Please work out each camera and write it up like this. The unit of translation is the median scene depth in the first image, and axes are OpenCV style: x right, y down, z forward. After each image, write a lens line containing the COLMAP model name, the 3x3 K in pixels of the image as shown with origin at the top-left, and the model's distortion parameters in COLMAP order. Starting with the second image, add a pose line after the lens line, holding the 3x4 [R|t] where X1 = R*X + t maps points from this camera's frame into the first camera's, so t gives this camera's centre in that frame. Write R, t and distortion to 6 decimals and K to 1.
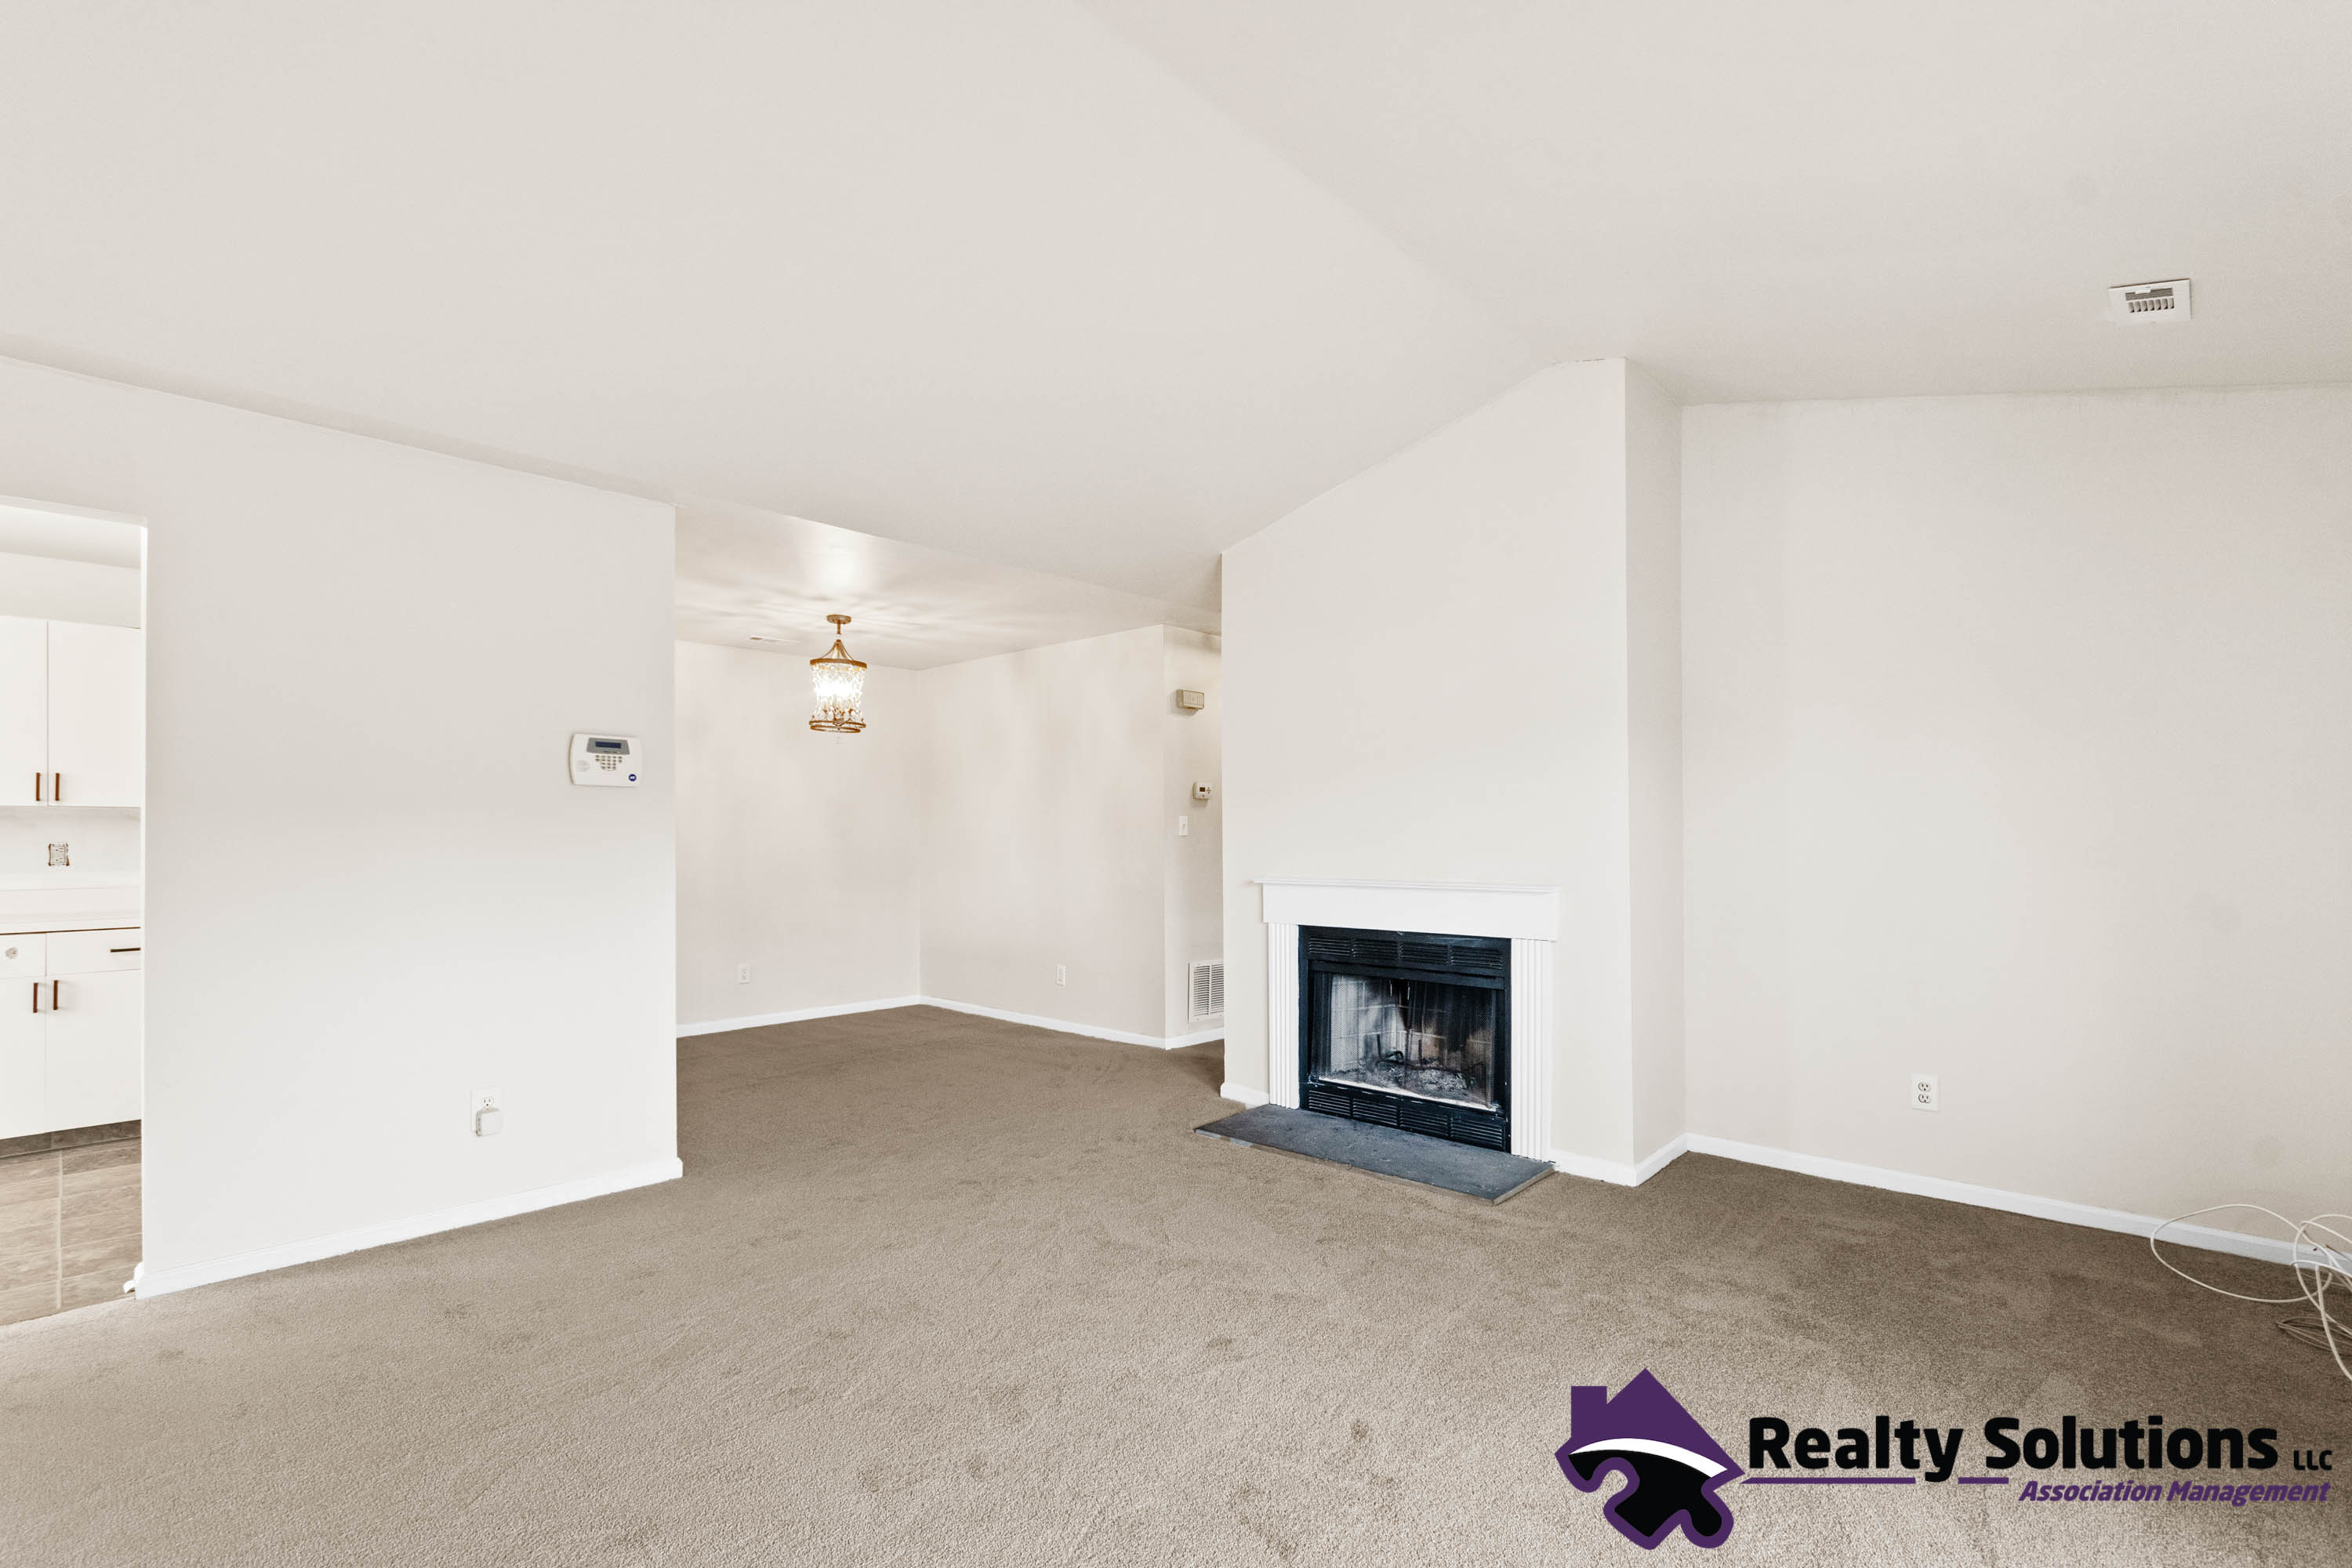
lens RADIAL K [[1051.4, 0, 1183.5], [0, 1051.4, 833.9], [0, 0, 1]] dist [0.001850, 0.000907]
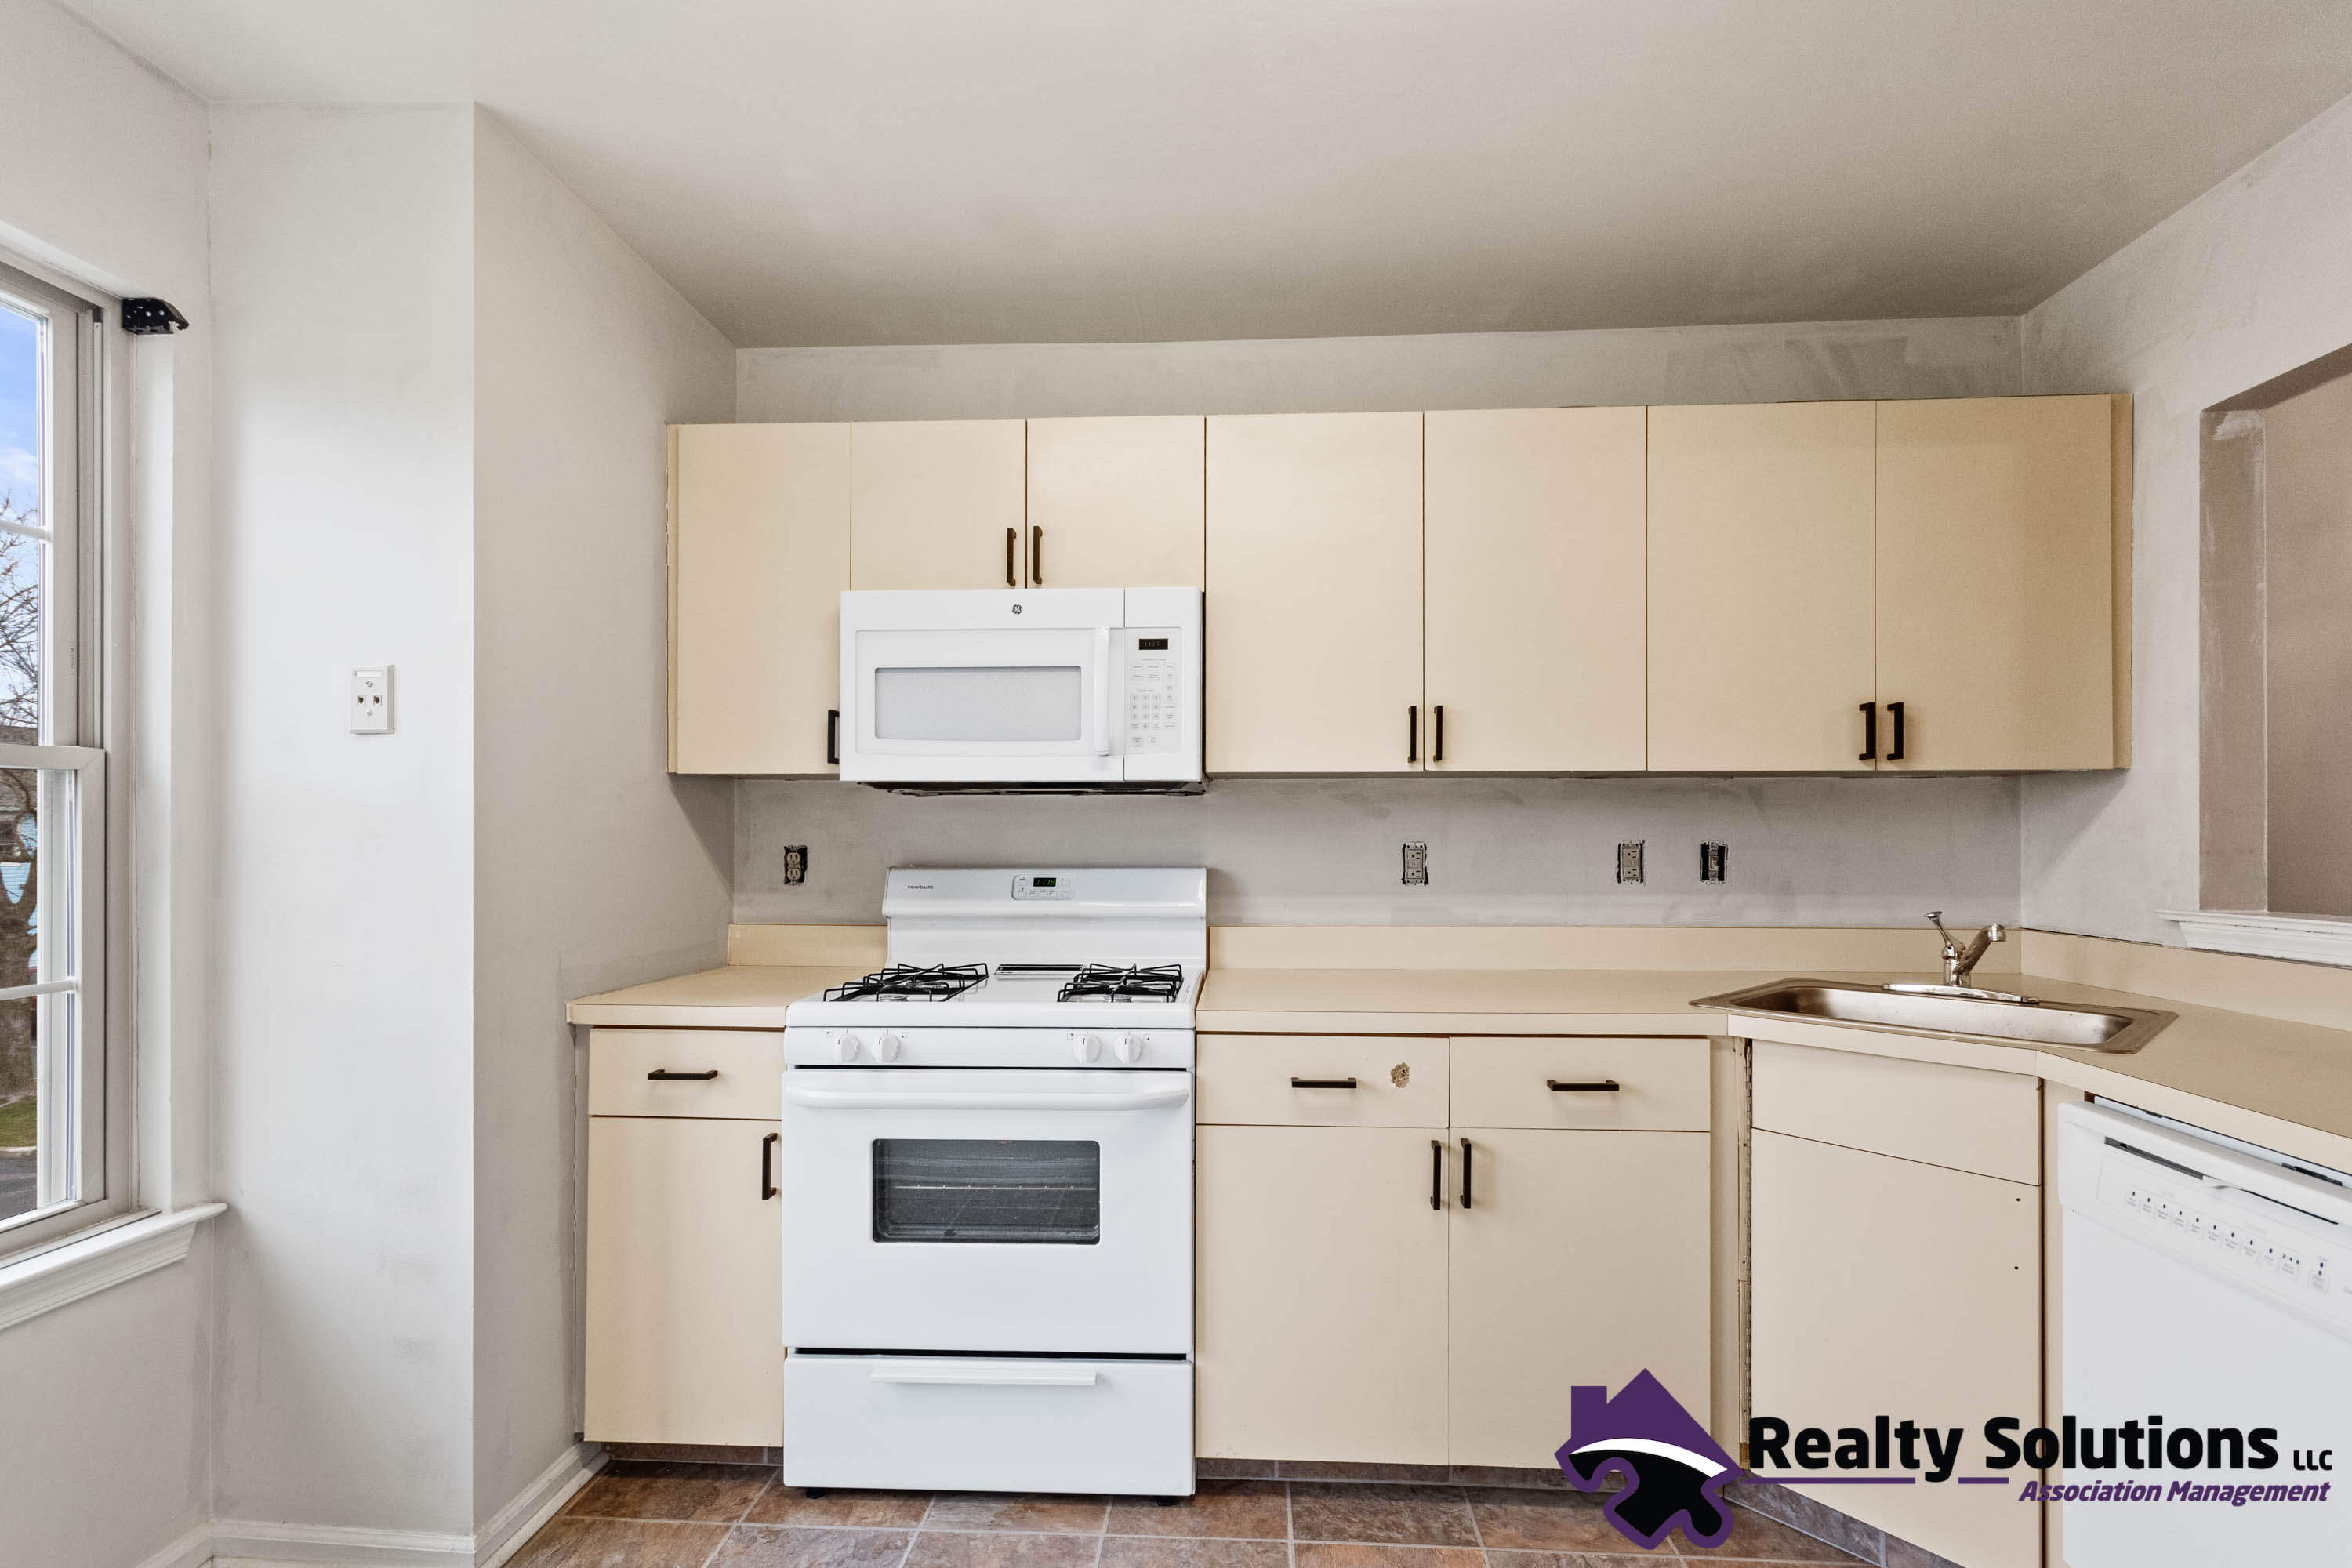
lens RADIAL K [[1051.4, 0, 1183.5], [0, 1051.4, 833.9], [0, 0, 1]] dist [0.001850, 0.000907]
pose [[0.633498, -0.000916, -0.773744, -0.552396], [-0.000813, 0.999998, -0.001849, 0.003974], [0.773744, 0.001800, 0.633496, 0.428392]]
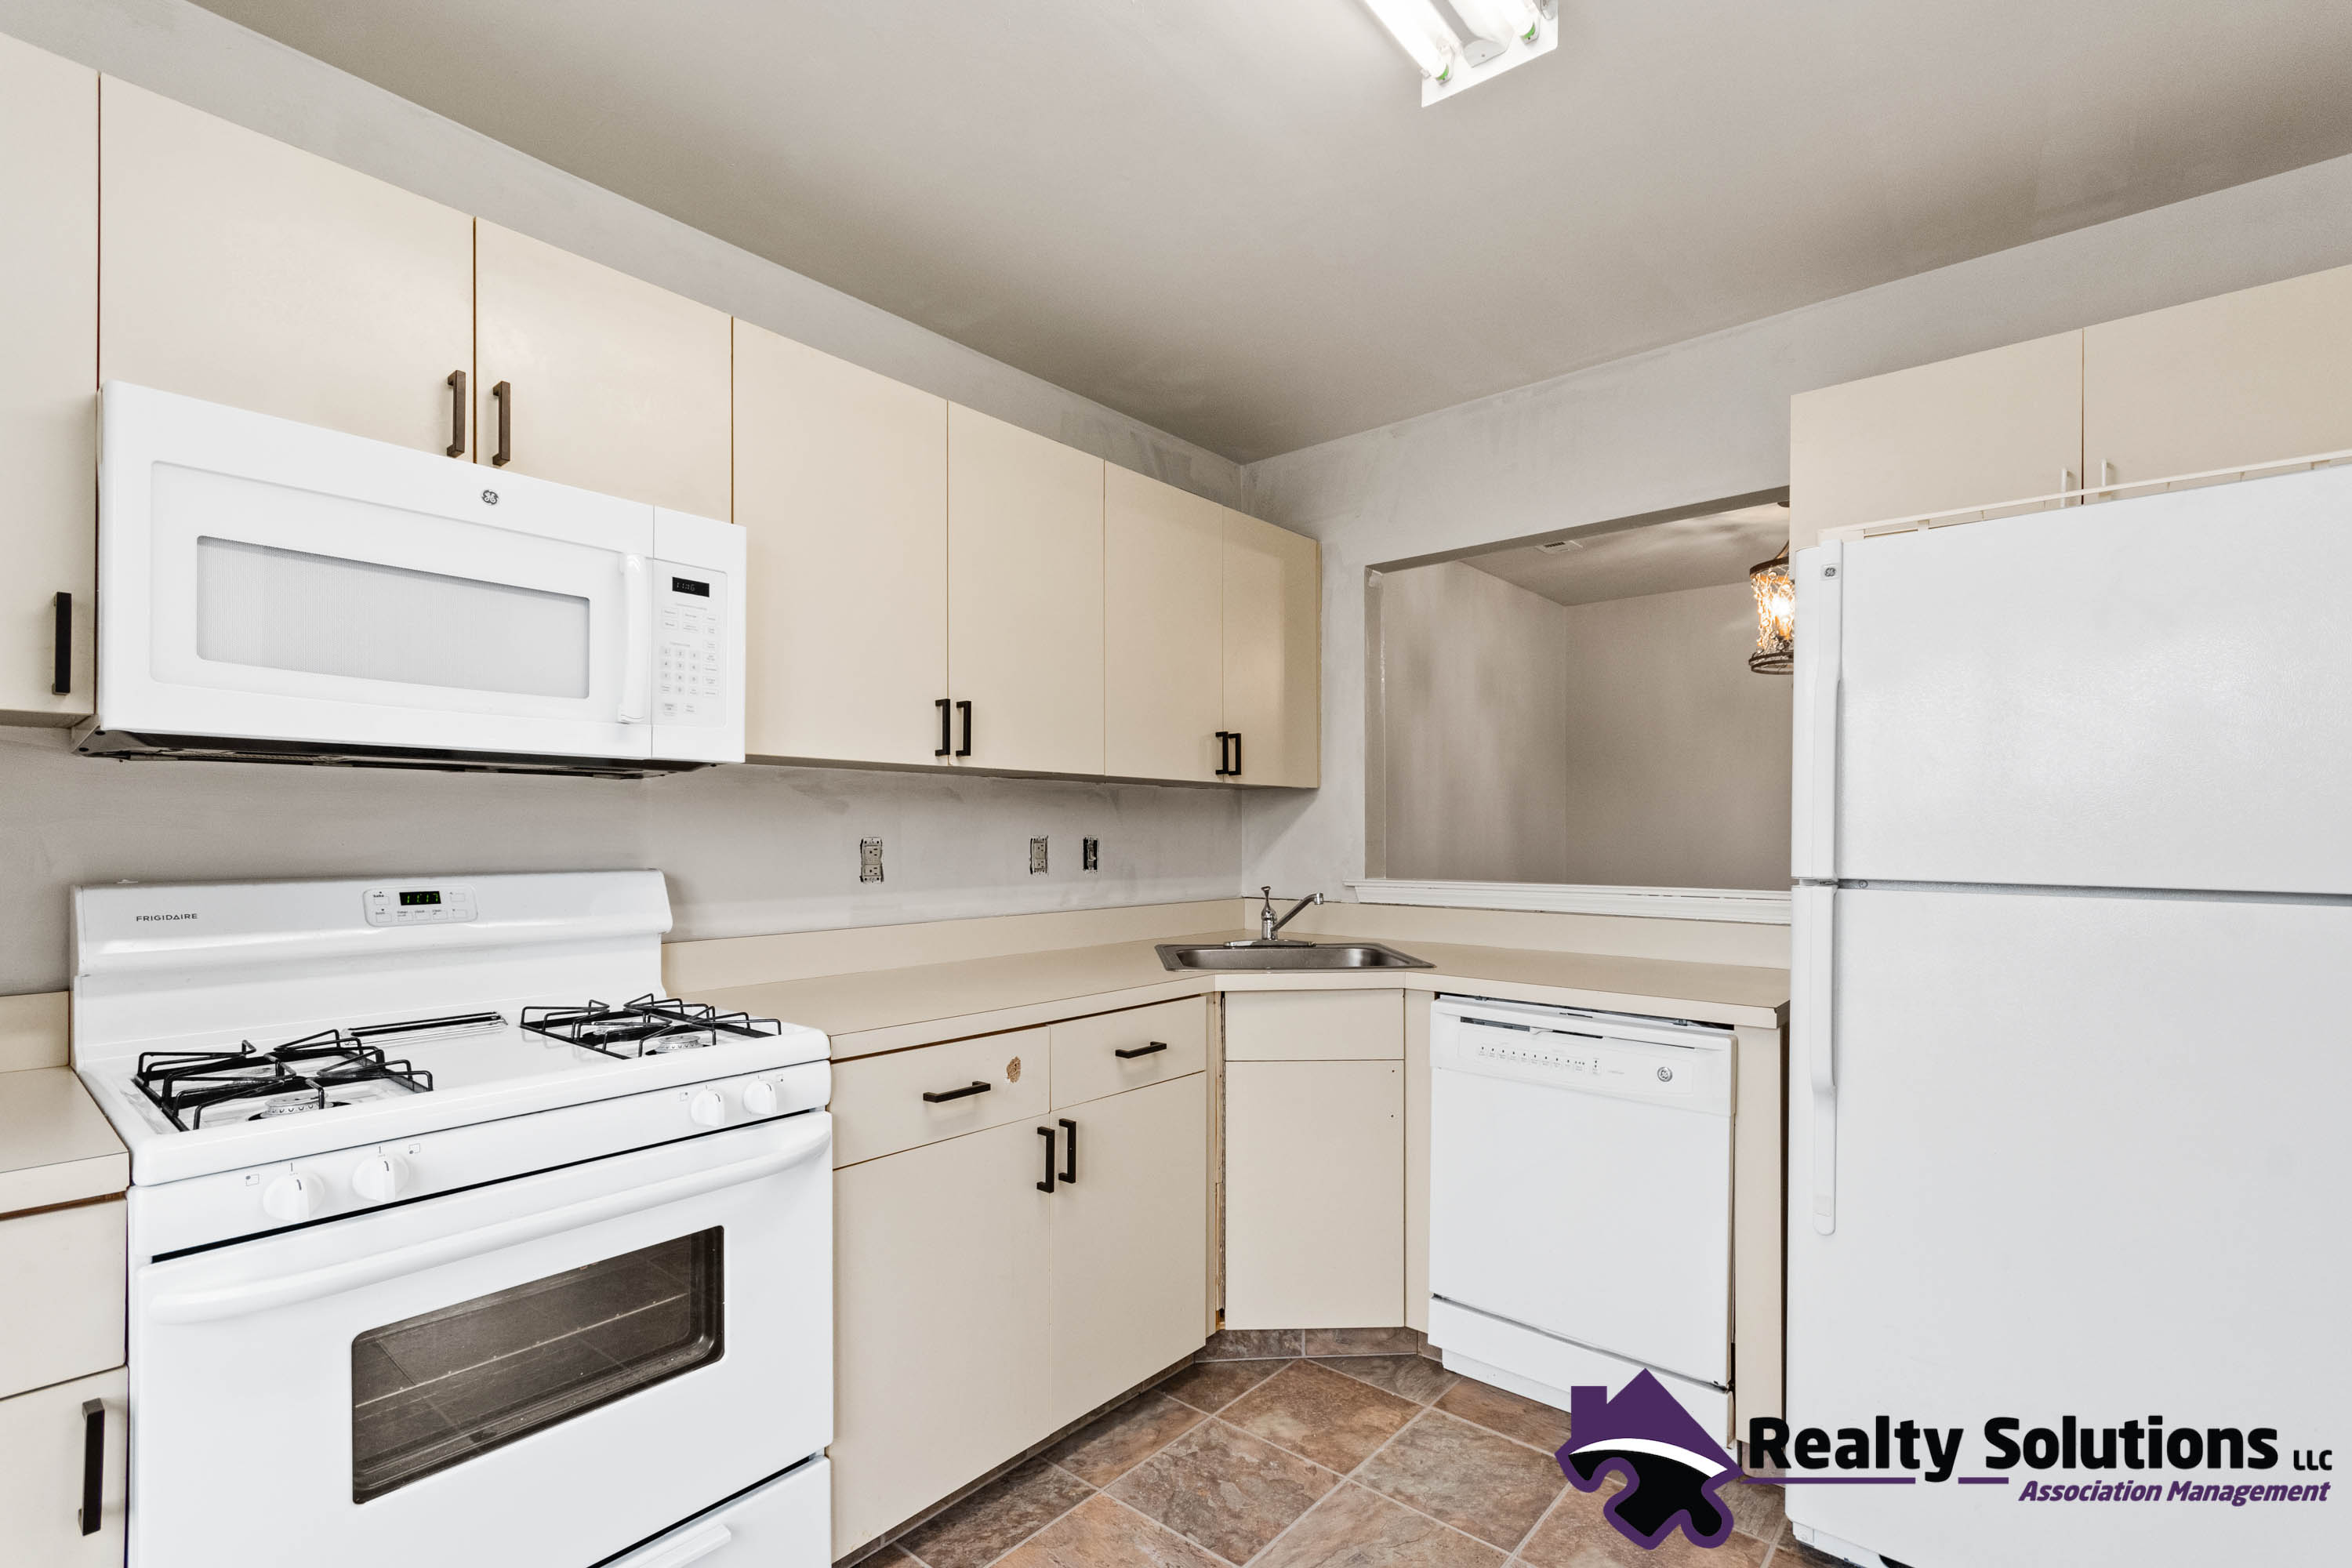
lens RADIAL K [[1051.4, 0, 1183.5], [0, 1051.4, 833.9], [0, 0, 1]] dist [0.001850, 0.000907]
pose [[0.999370, 0.002283, 0.035419, -0.719187], [-0.002324, 0.999997, 0.001107, 0.004247], [-0.035417, -0.001189, 0.999372, 0.359251]]
